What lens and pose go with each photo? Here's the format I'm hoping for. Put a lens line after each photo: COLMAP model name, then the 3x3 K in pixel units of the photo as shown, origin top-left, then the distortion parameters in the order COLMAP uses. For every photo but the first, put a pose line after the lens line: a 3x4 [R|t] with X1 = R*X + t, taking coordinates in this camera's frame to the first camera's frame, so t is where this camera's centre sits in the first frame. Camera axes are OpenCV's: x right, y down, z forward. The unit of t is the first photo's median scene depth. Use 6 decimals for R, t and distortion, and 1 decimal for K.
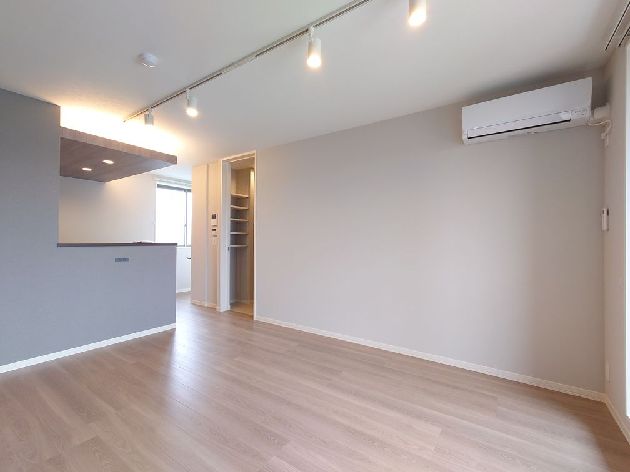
lens RADIAL K [[282.9, 0, 315.3], [0, 282.9, 237.8], [0, 0, 1]] dist [0.023102, 0.000117]
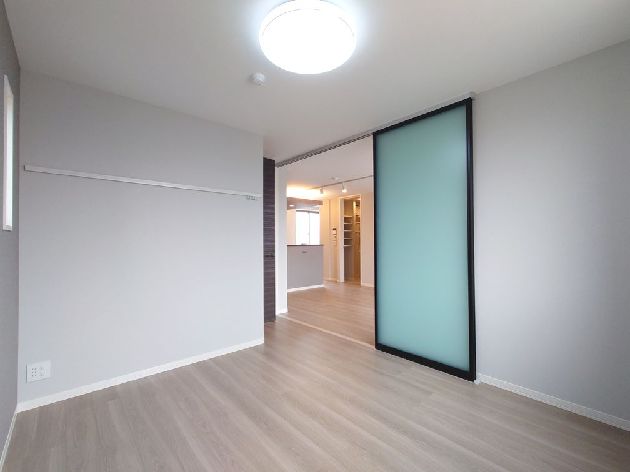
lens RADIAL K [[282.9, 0, 314.0], [0, 282.9, 235.0], [0, 0, 1]] dist [0.023102, 0.000117]
pose [[0.969806, -0.014583, -0.243443, -0.052938], [0.011776, 0.999846, -0.012984, -0.017600], [0.243595, 0.009725, 0.969828, -0.753181]]
